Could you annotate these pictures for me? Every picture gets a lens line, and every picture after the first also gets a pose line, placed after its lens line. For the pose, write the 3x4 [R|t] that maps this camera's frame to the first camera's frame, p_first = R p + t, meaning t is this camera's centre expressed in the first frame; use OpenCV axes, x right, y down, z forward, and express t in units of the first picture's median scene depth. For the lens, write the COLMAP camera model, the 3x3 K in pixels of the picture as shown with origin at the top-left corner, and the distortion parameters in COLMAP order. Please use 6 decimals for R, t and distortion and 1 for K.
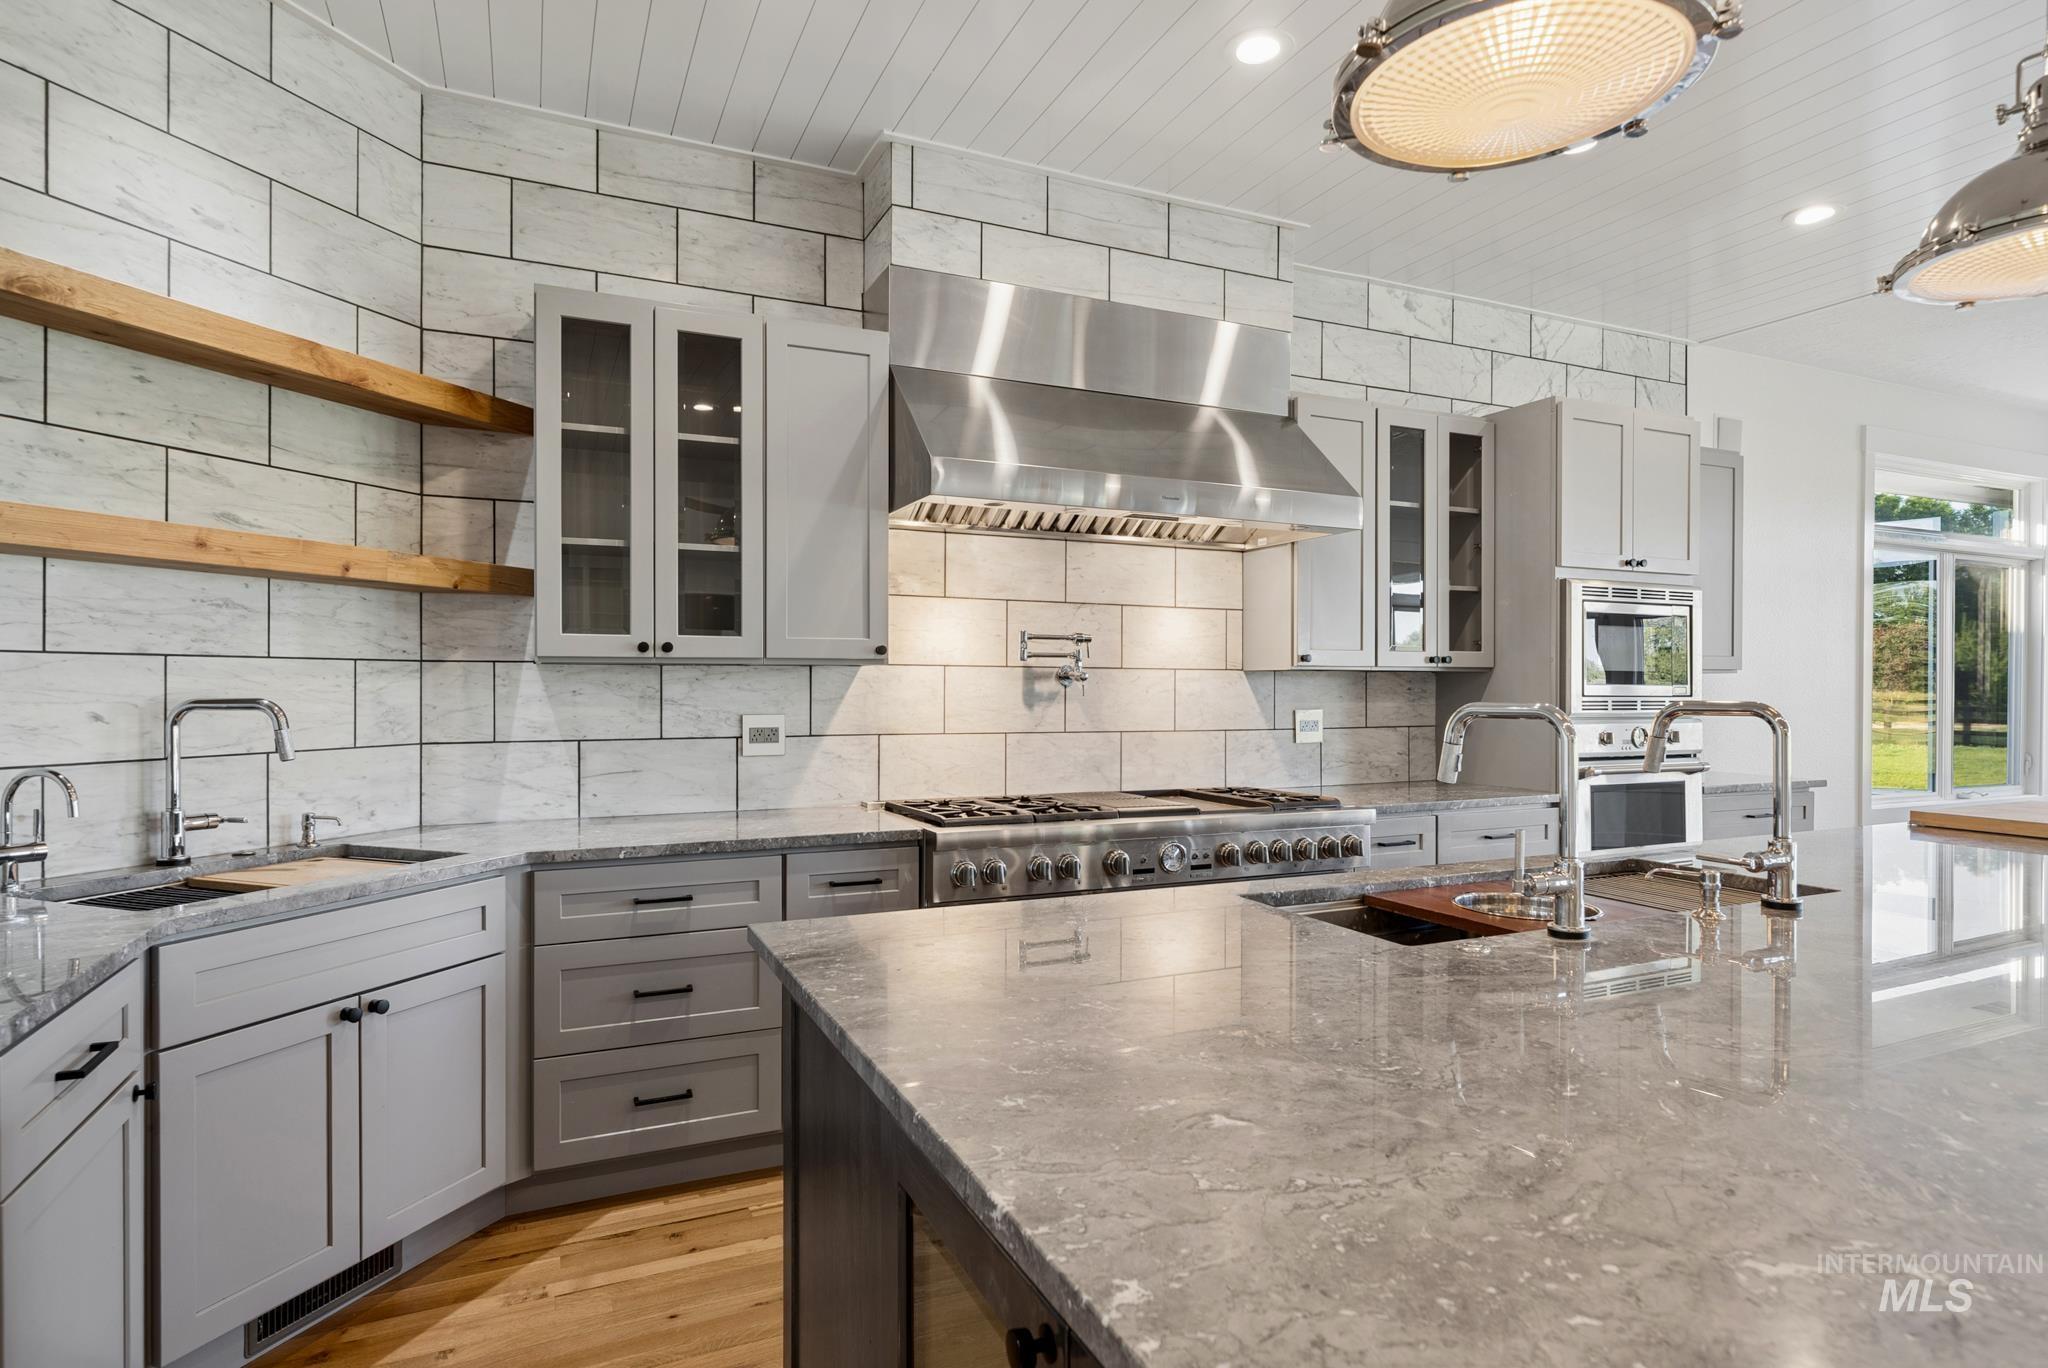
lens RADIAL K [[1111.0, 0, 1055.0], [0, 1111.0, 689.9], [0, 0, 1]] dist [0.000113, 0.000615]
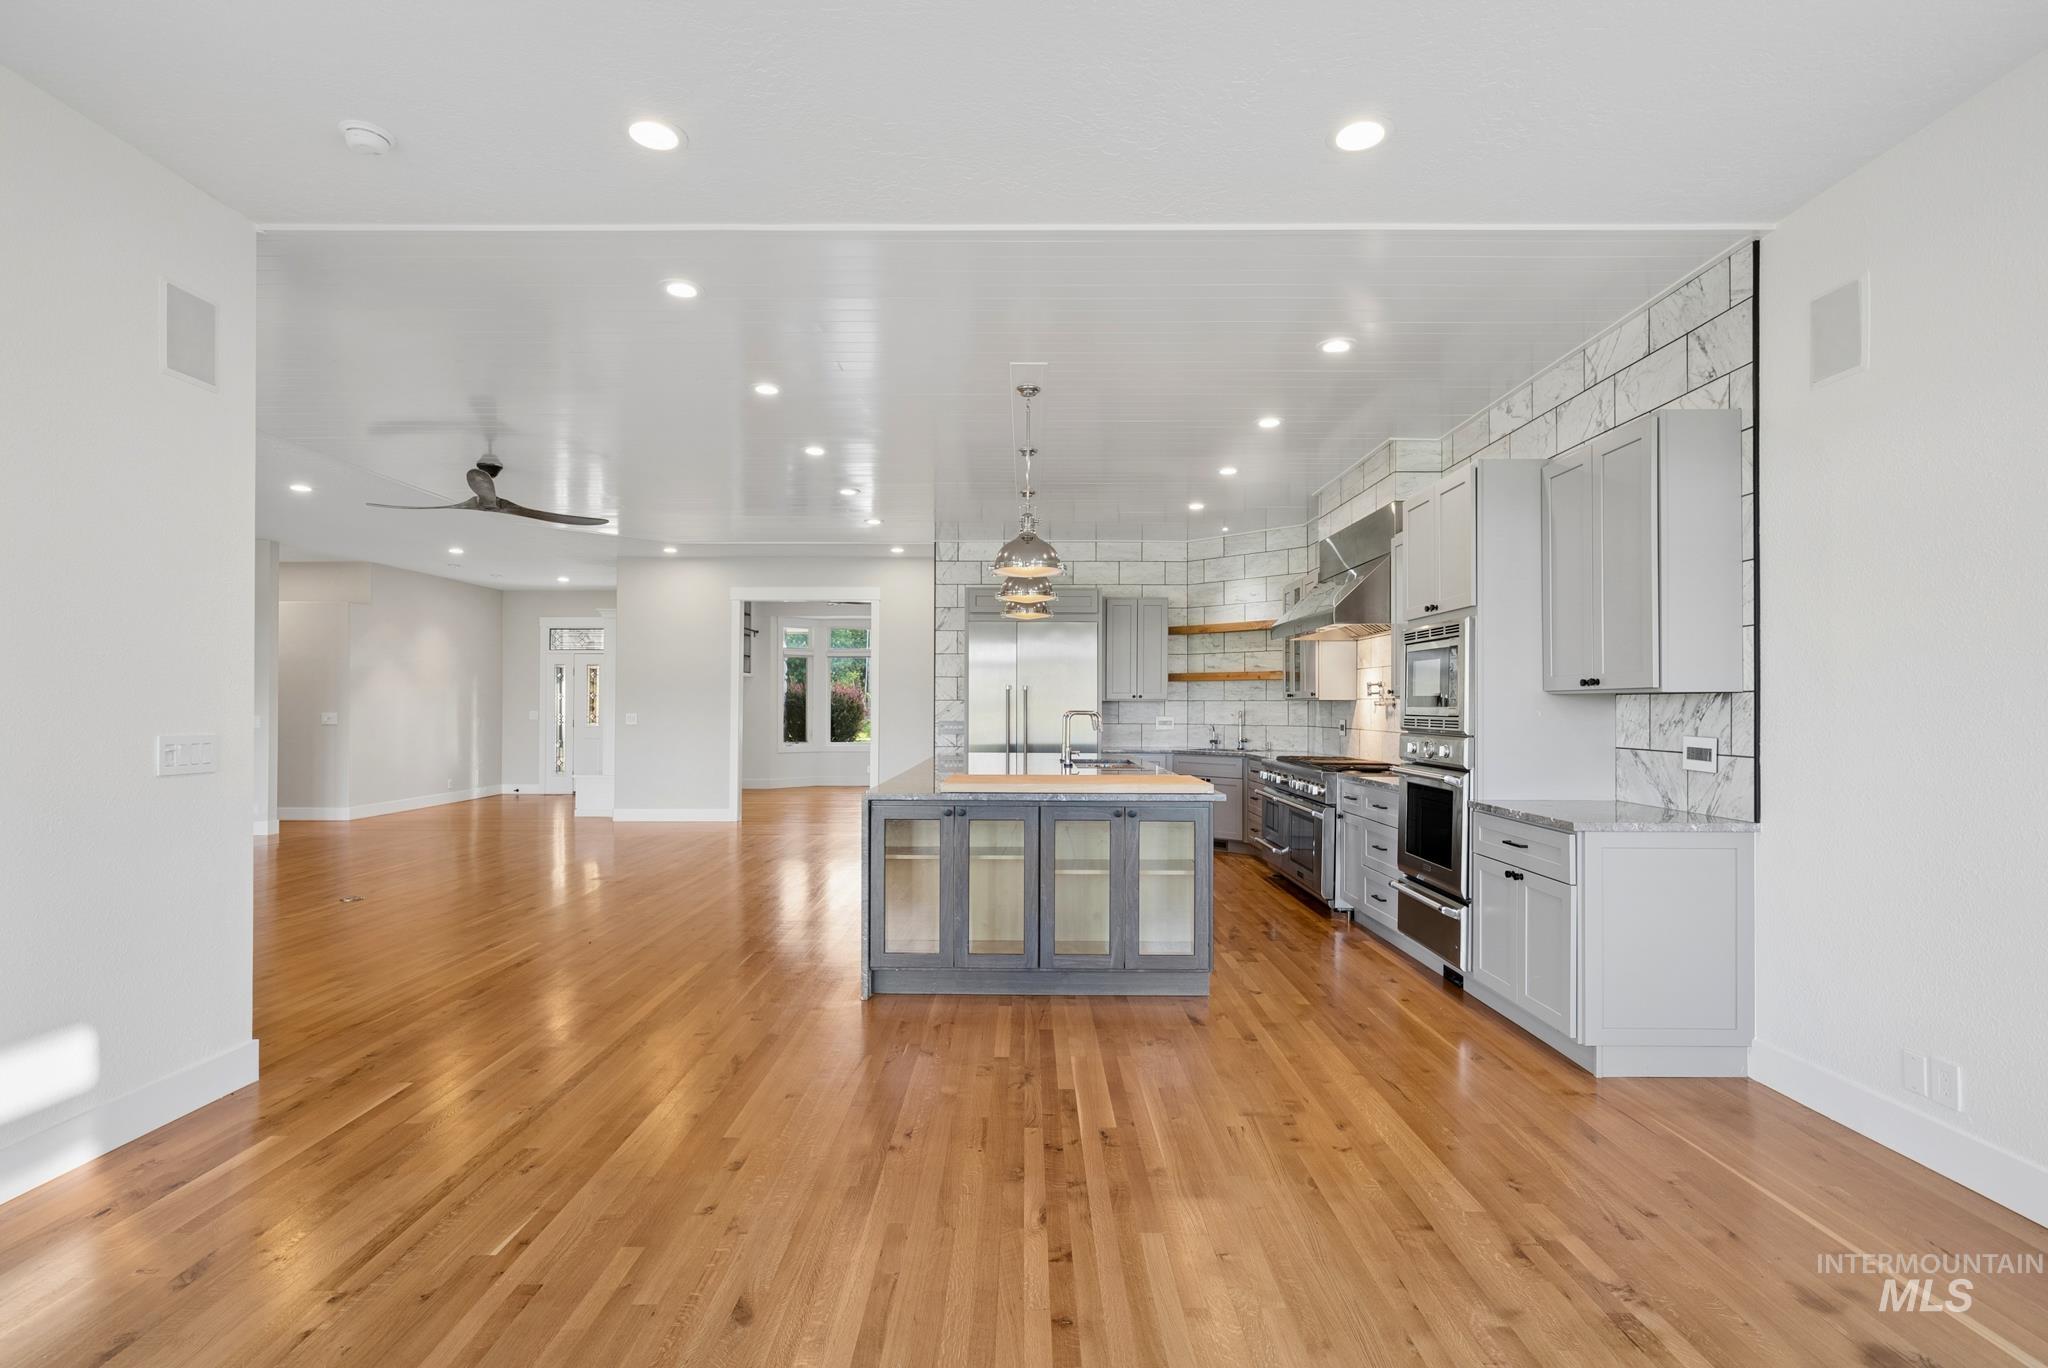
lens RADIAL K [[944.4, 0, 988.5], [0, 944.4, 695.9], [0, 0, 1]] dist [0.003687, -0.000157]
pose [[-0.453143, -0.017521, -0.891266, 2.051088], [-0.014840, 0.999817, -0.012110, 0.005370], [0.891314, 0.007738, -0.453320, 1.274176]]
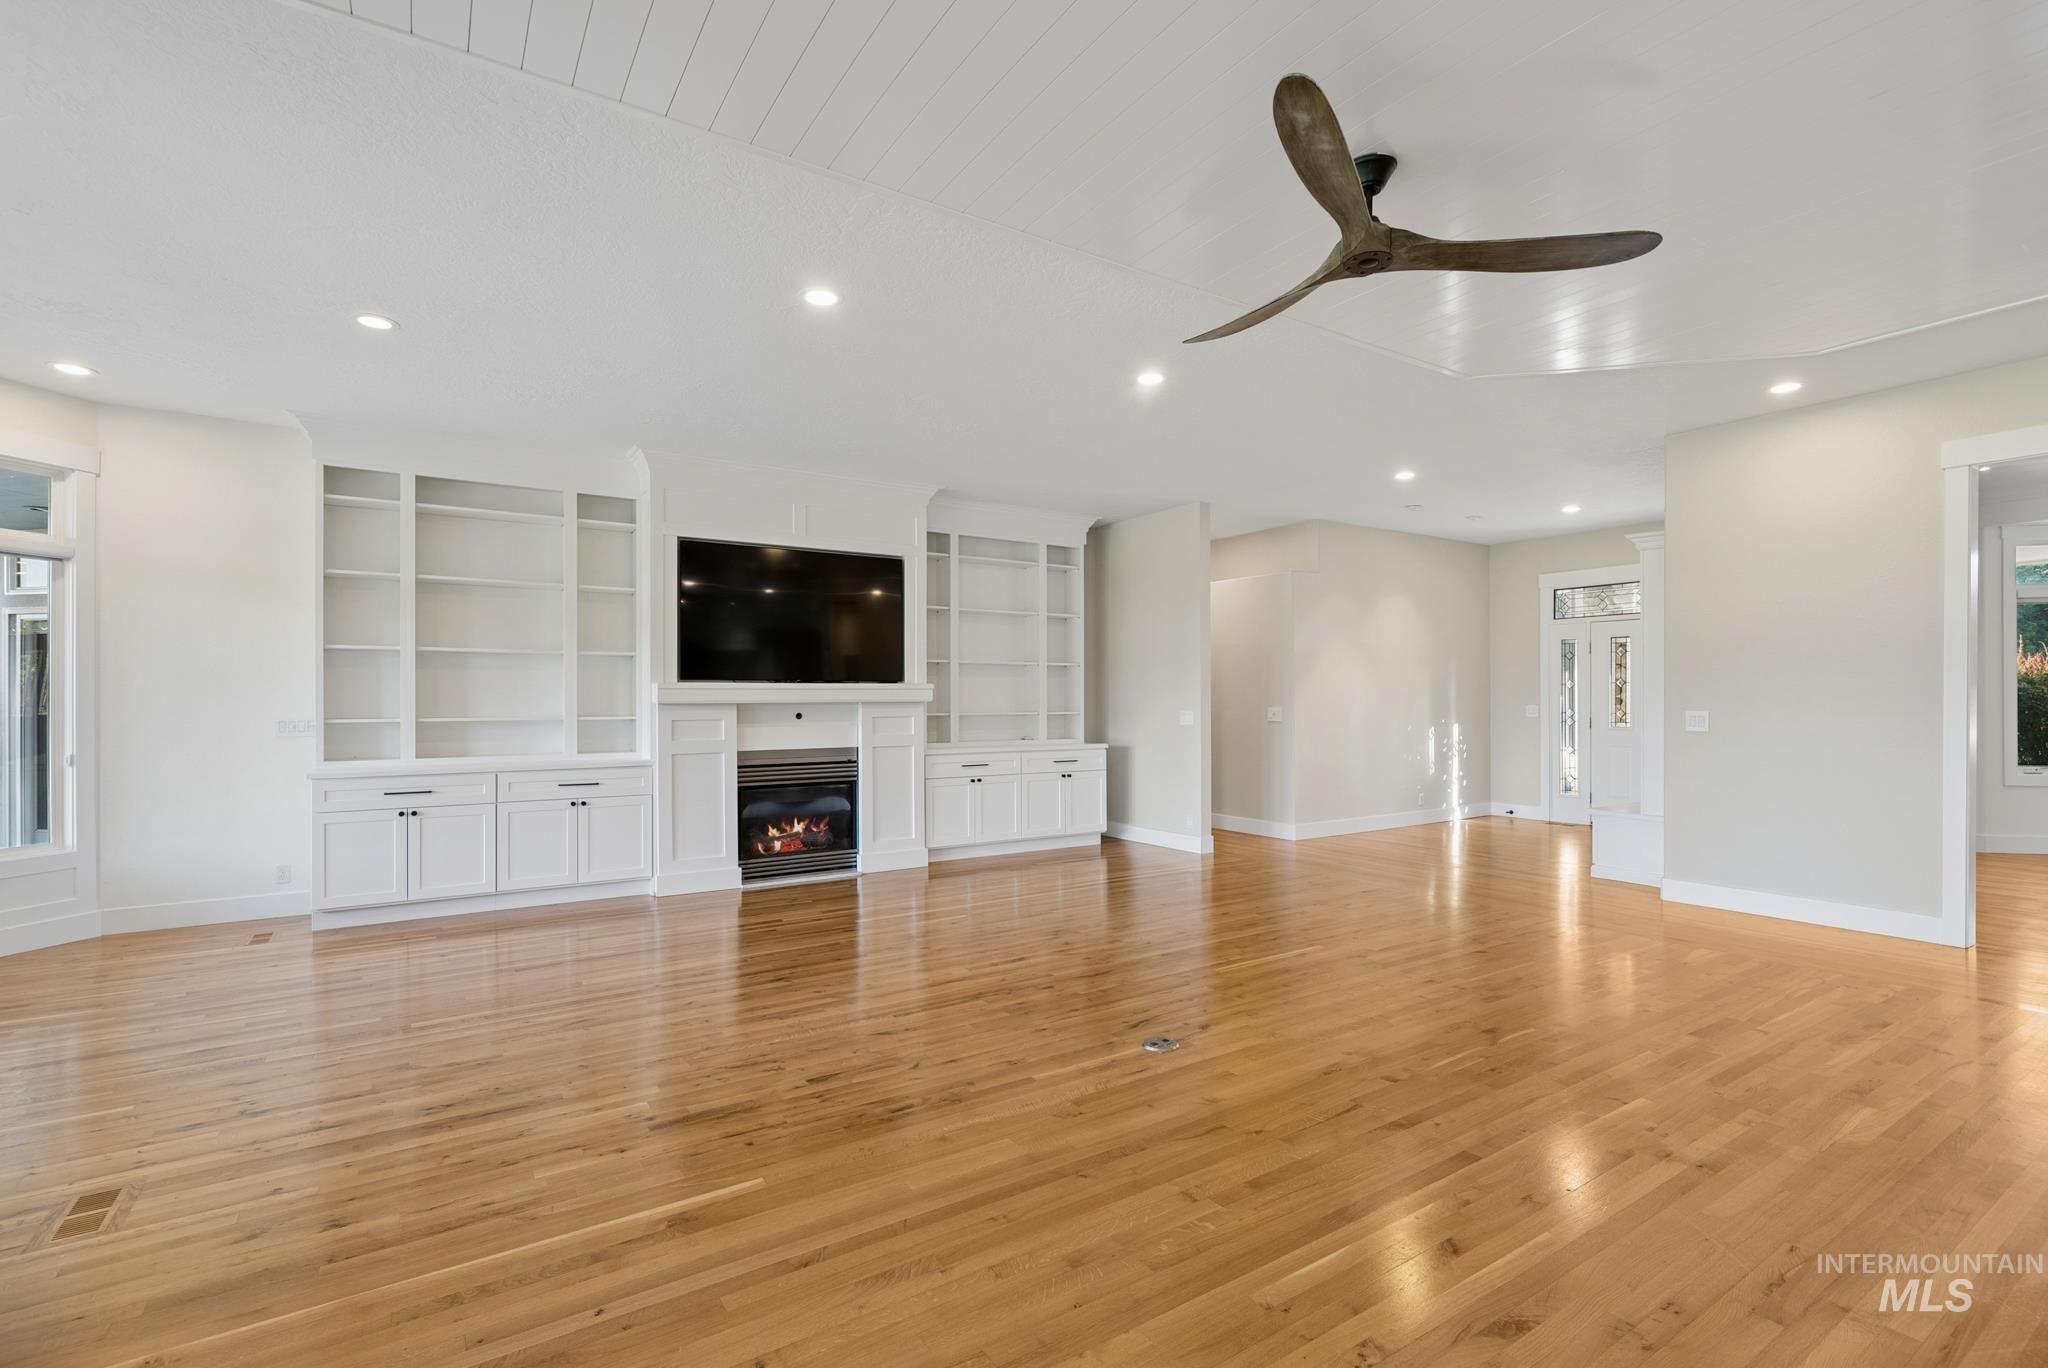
lens RADIAL K [[944.4, 0, 1035.2], [0, 944.4, 698.6], [0, 0, 1]] dist [0.003687, -0.000157]
pose [[-0.988694, -0.003764, -0.149900, 1.225627], [-0.005154, 0.999947, 0.008887, 0.011489], [0.149858, 0.009559, -0.988661, 0.296365]]
